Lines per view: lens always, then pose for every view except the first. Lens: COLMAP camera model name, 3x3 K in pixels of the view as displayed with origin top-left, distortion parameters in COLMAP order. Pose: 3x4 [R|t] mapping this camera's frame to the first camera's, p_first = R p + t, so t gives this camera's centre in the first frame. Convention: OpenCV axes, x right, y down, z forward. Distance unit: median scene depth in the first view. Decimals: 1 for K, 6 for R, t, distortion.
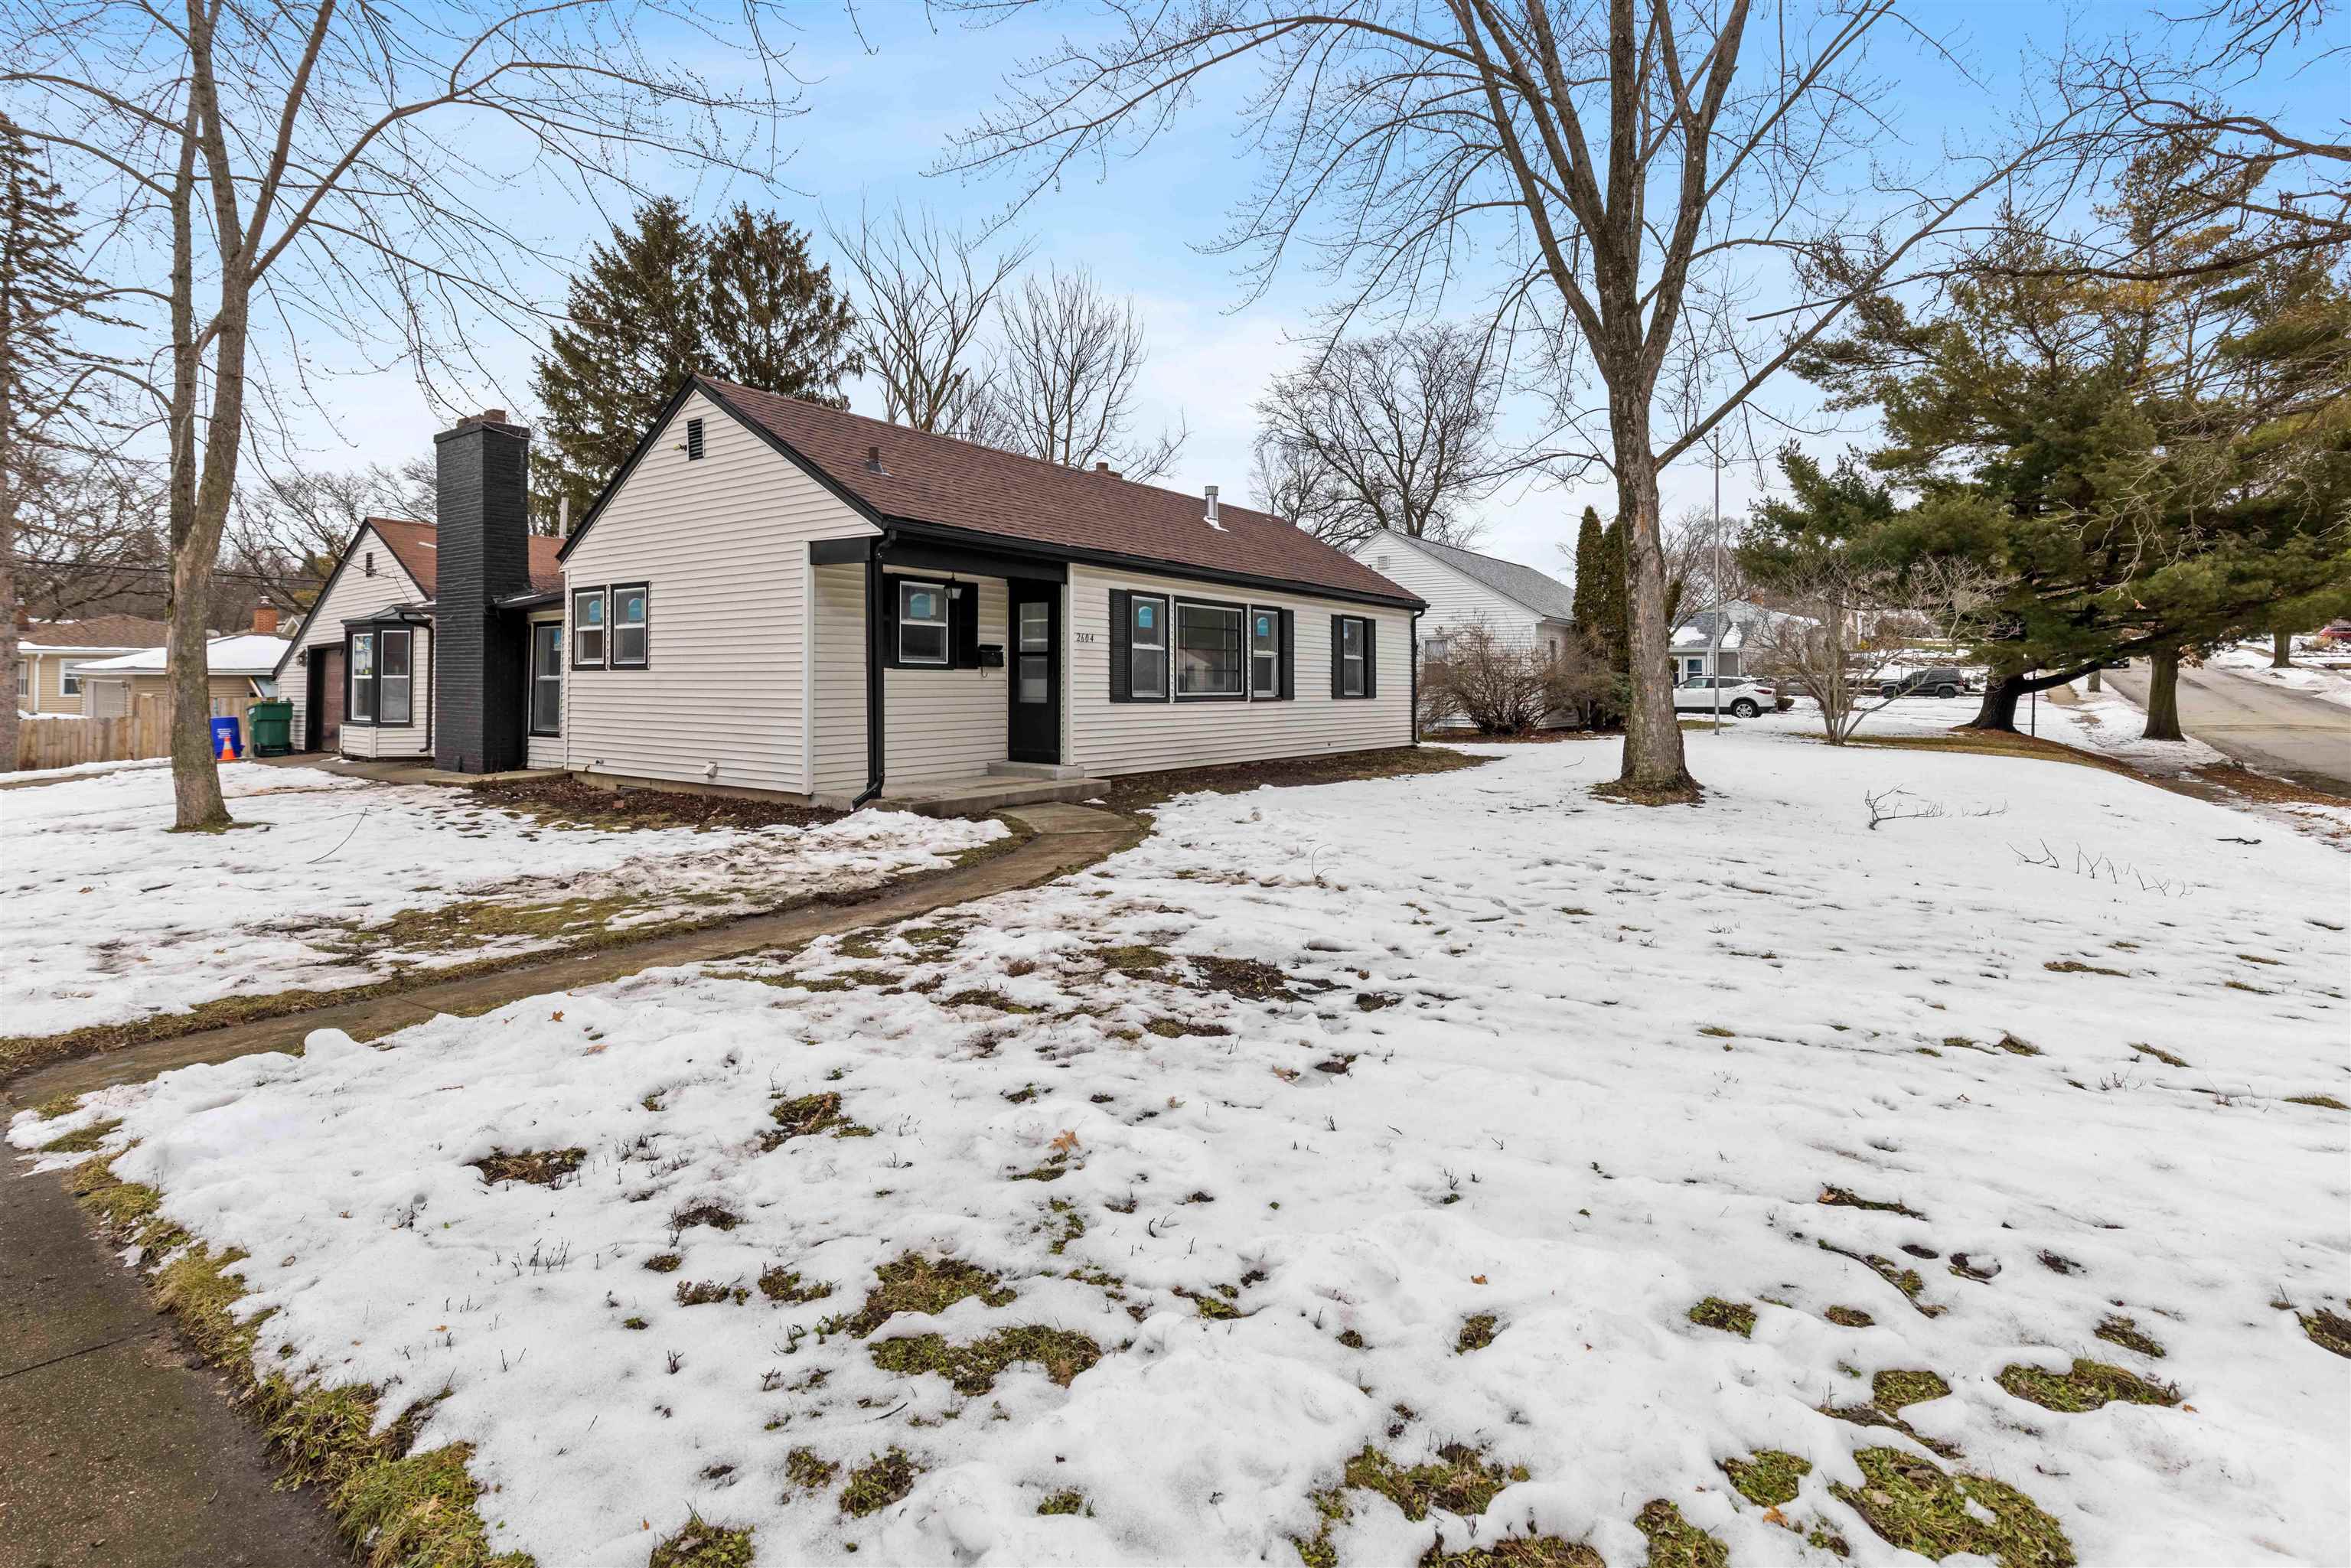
lens RADIAL K [[1061.7, 0, 1176.4], [0, 1061.7, 692.5], [0, 0, 1]] dist [-0.000232, -0.000083]
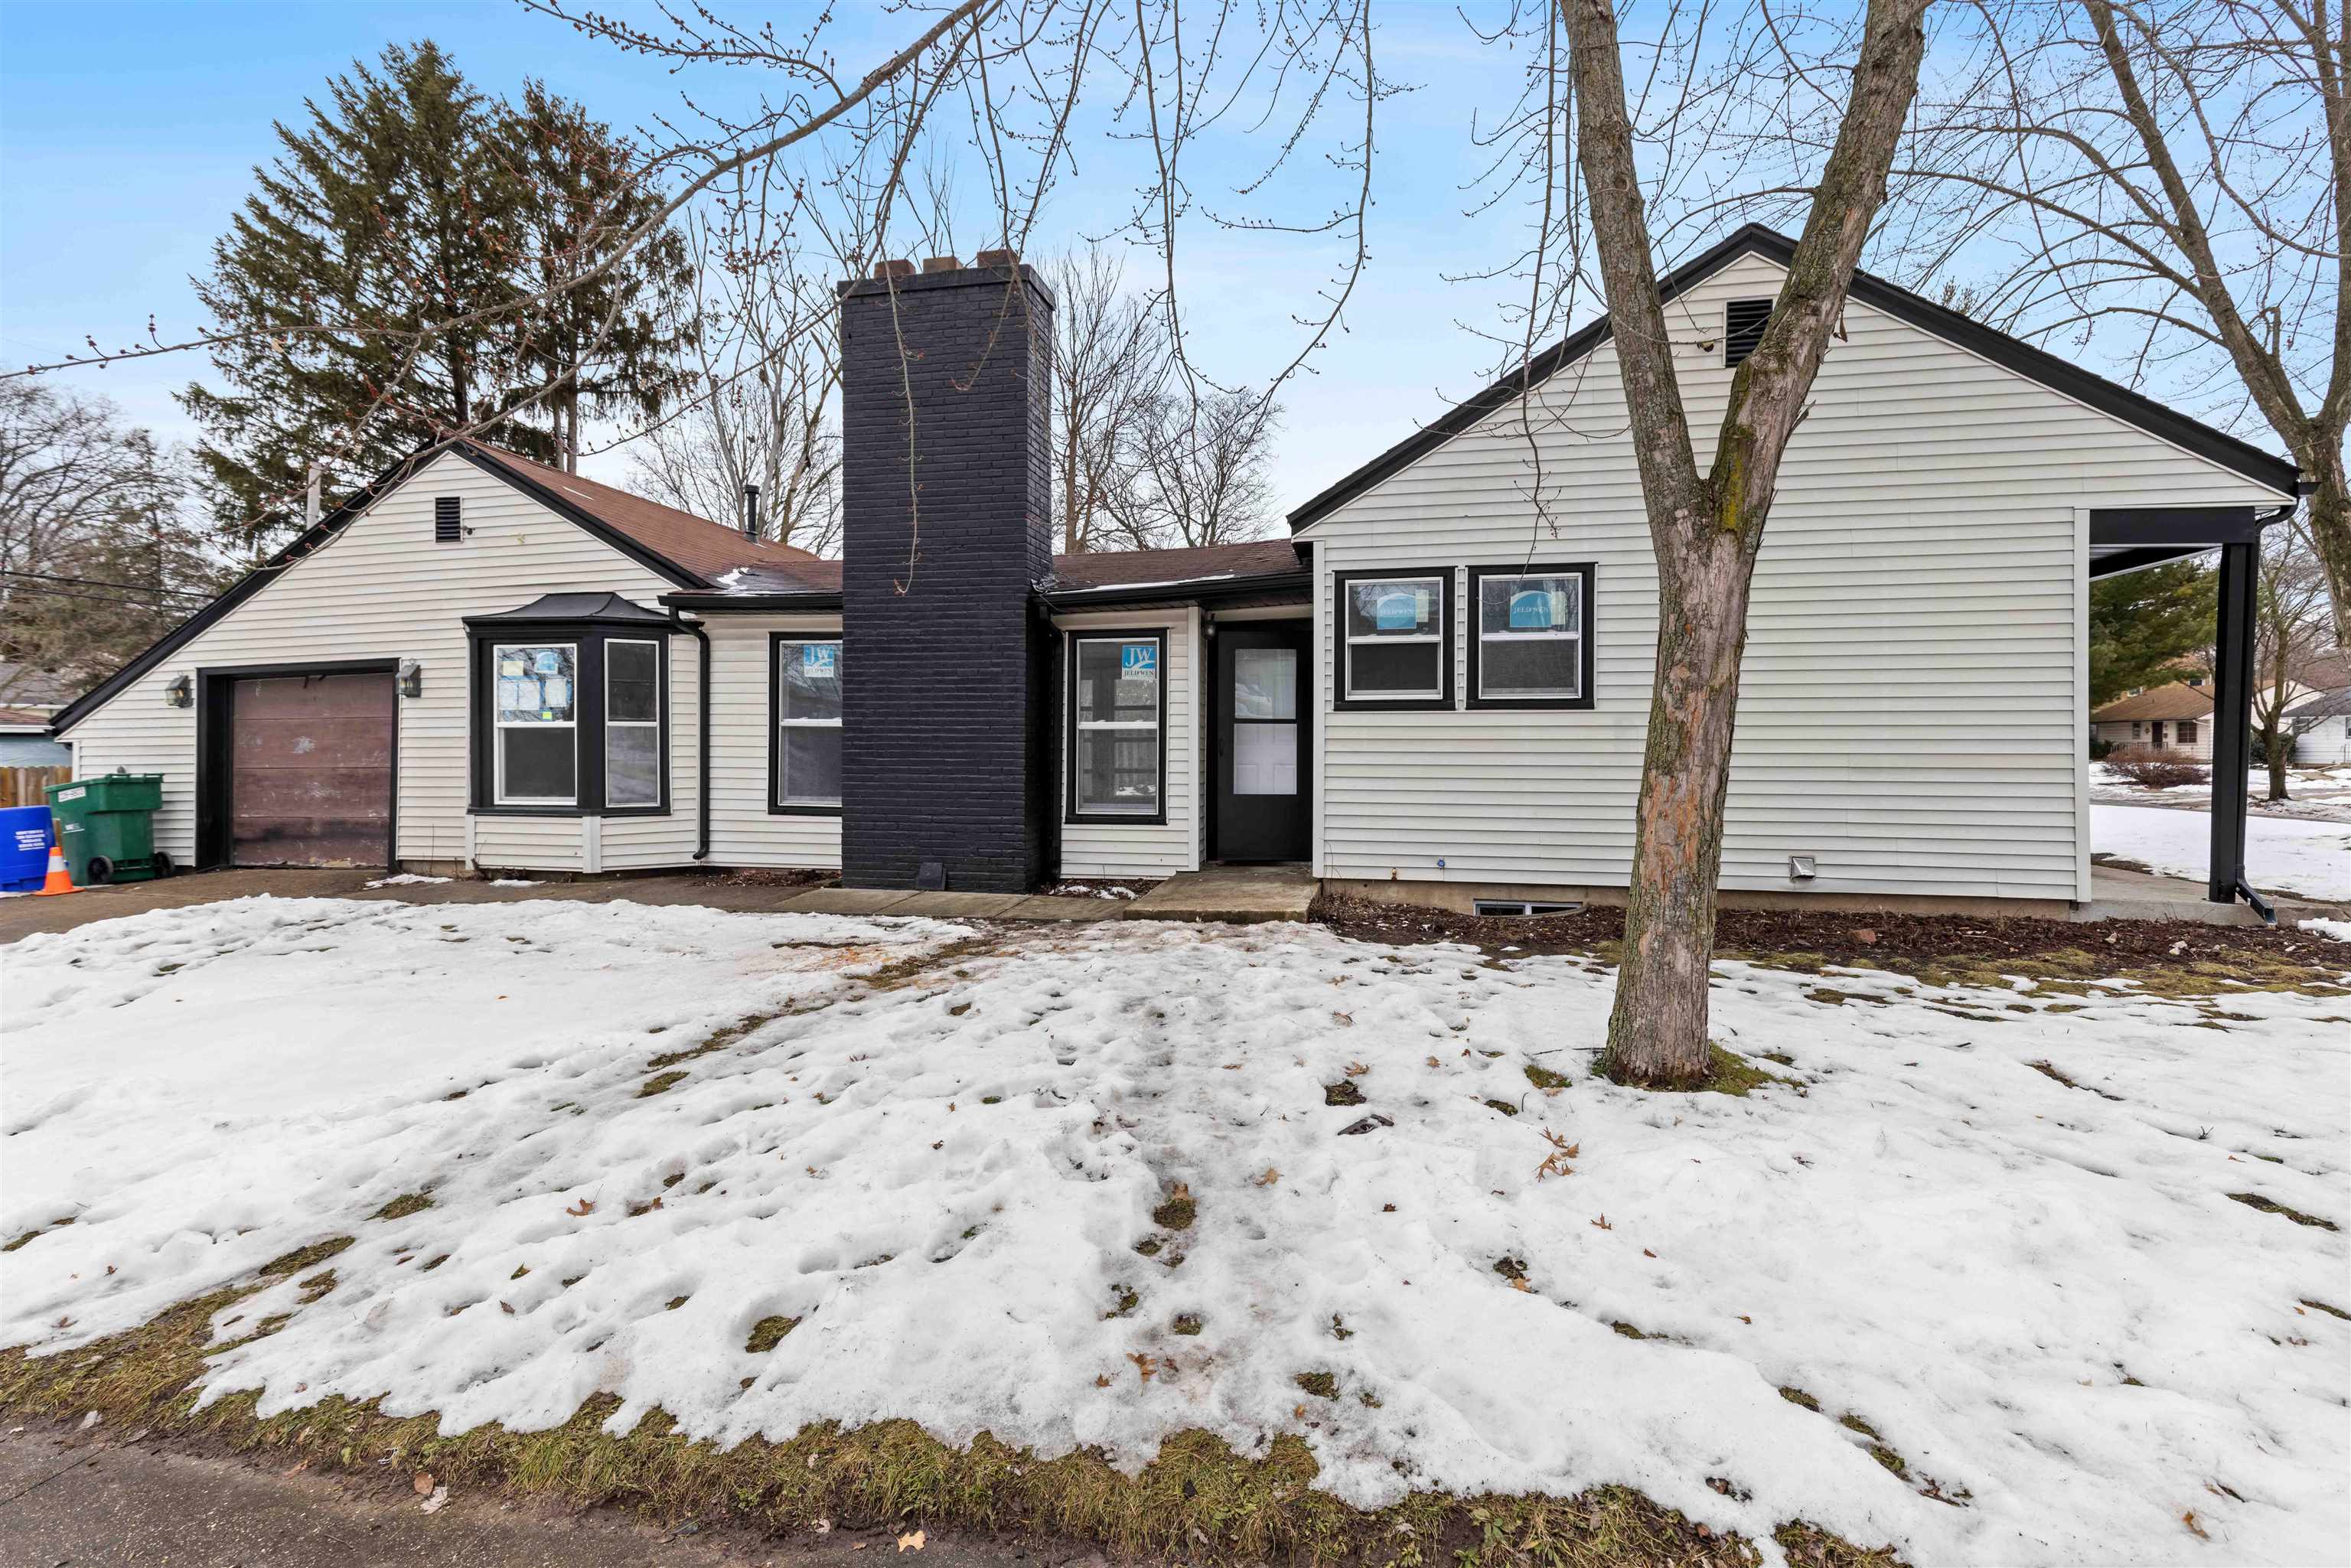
lens RADIAL K [[1060.9, 0, 1187.2], [0, 1060.9, 774.7], [0, 0, 1]] dist [-0.000373, -0.000039]
pose [[0.920387, -0.006266, 0.390957, -0.683860], [0.003438, 0.999963, 0.007932, 0.008092], [-0.390992, -0.005956, 0.920375, 0.380900]]
